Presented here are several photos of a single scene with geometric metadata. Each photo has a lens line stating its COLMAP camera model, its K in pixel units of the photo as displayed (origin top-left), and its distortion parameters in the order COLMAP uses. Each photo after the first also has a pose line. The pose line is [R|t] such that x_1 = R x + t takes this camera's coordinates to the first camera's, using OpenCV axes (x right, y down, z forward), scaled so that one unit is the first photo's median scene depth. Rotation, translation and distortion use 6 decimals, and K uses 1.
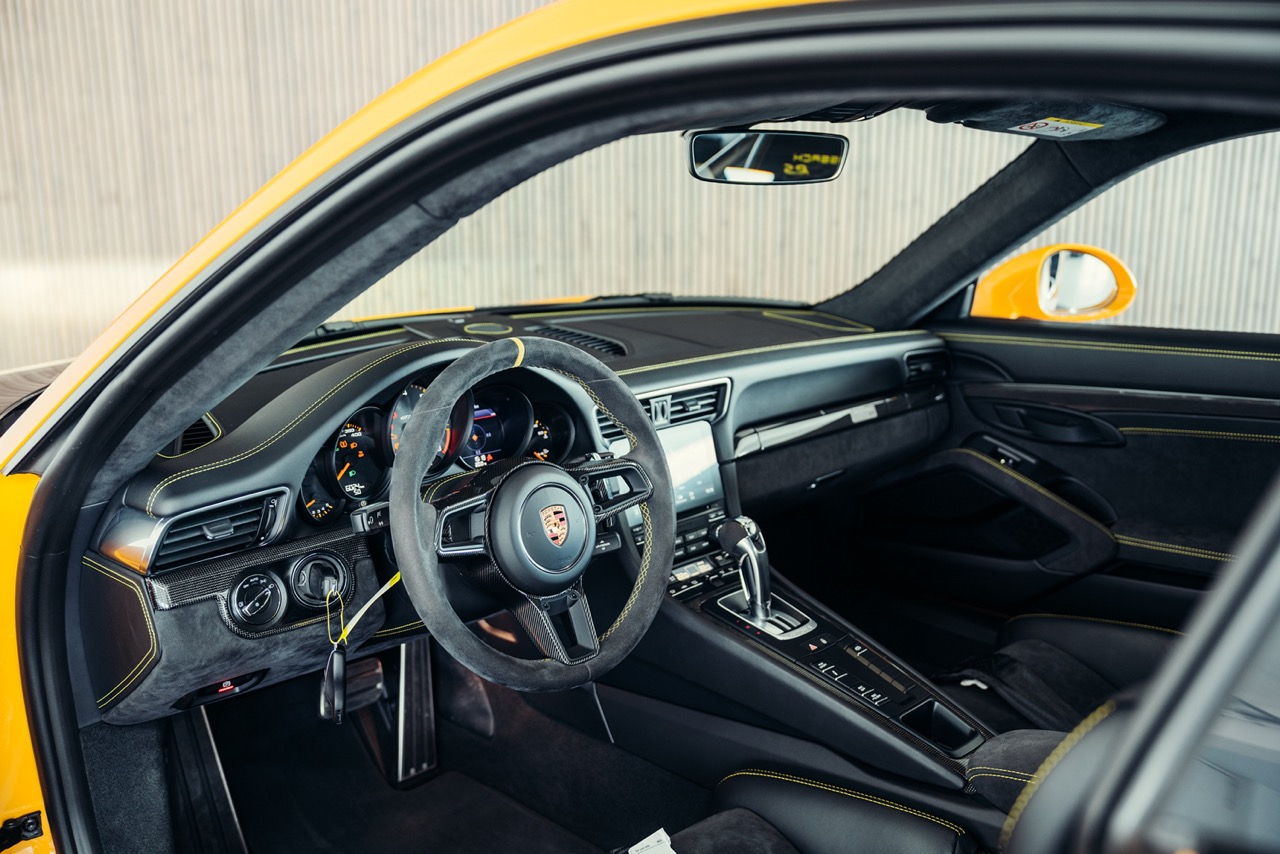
lens RADIAL K [[1239.6, 0, 640.0], [0, 1239.6, 427.0], [0, 0, 1]] dist [0.001500, -0.000486]
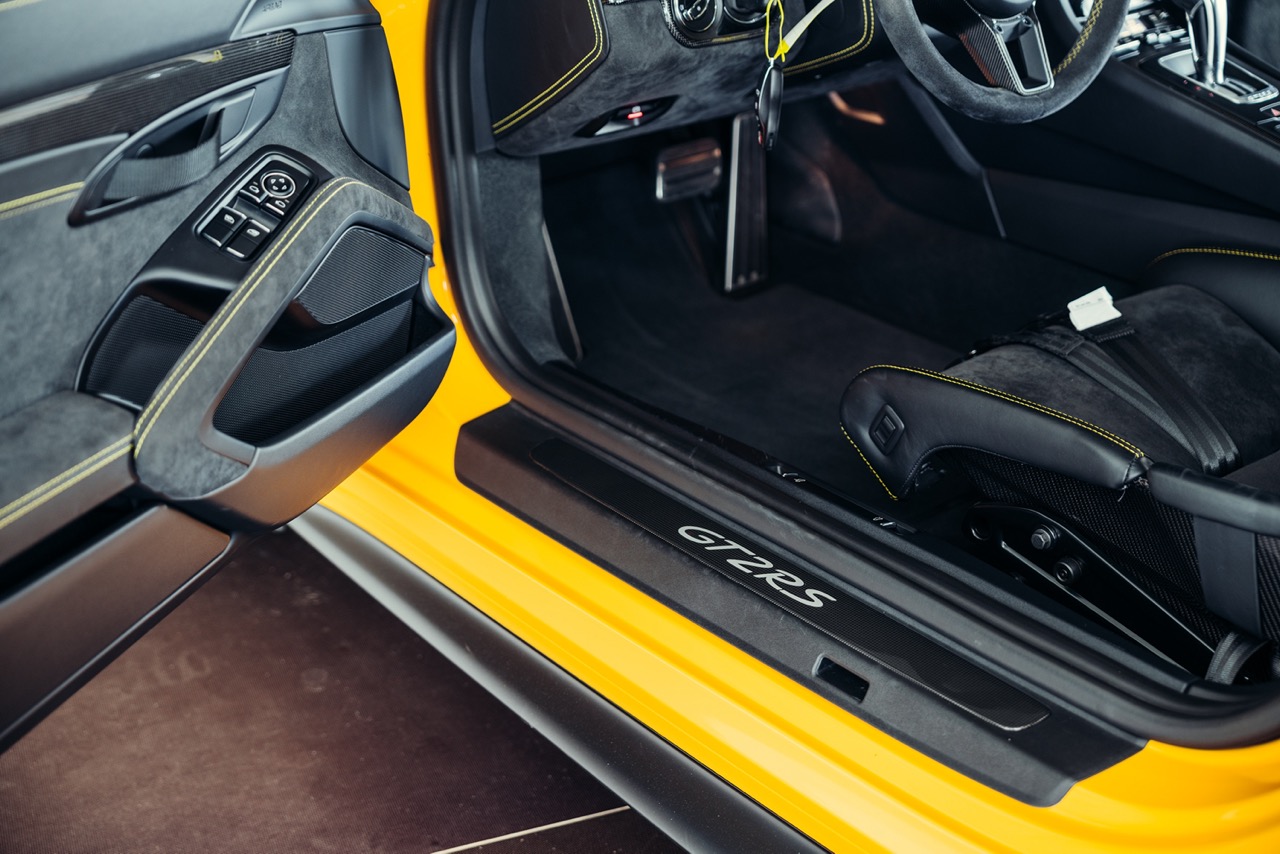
lens RADIAL K [[1826.2, 0, 640.0], [0, 1826.2, 427.0], [0, 0, 1]] dist [-0.003143, -0.042776]
pose [[0.994546, 0.048200, -0.092489, -0.190819], [-0.024412, 0.969753, 0.242866, 0.104792], [0.101398, -0.239284, 0.965641, -0.352612]]
